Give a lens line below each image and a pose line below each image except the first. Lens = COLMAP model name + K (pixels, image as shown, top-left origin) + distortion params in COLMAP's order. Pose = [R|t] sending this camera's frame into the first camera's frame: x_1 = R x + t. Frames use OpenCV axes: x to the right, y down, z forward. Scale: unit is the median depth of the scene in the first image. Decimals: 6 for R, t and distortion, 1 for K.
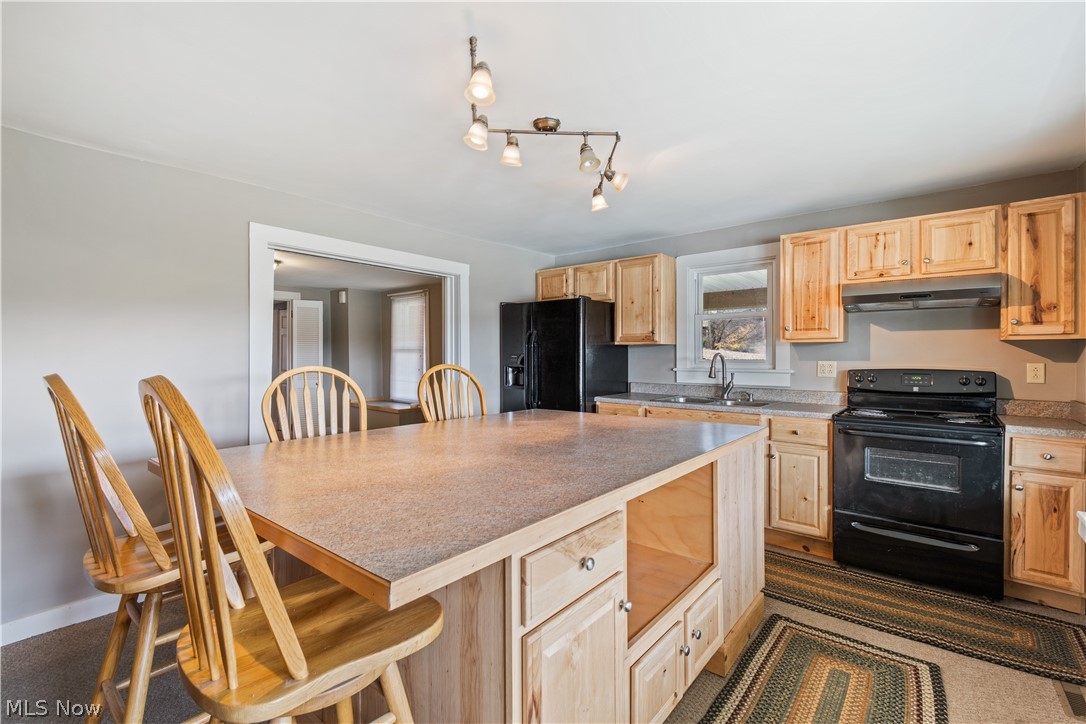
lens RADIAL K [[487.2, 0, 543.0], [0, 487.2, 353.1], [0, 0, 1]] dist [0.000523, 0.000157]
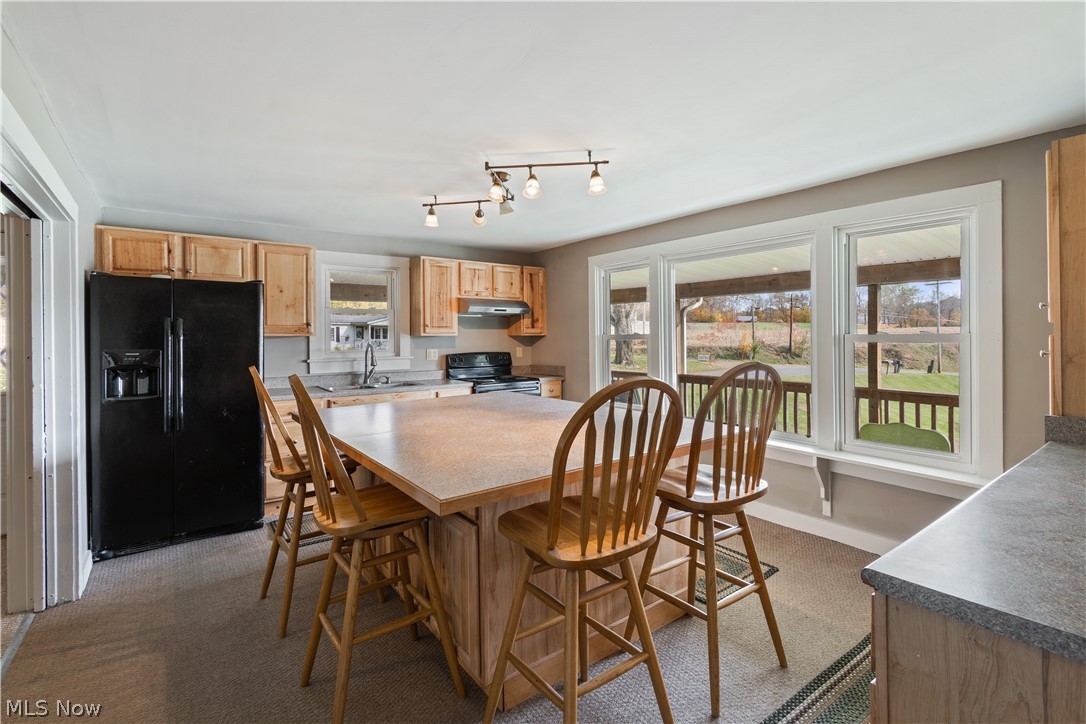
lens RADIAL K [[500.0, 0, 542.6], [0, 500.0, 338.1], [0, 0, 1]] dist [0.000082, 0.000025]
pose [[0.238843, -0.003733, 0.971051, -0.716806], [0.005765, 0.999980, 0.002426, -0.015760], [-0.971041, 0.005018, 0.238860, 0.325674]]
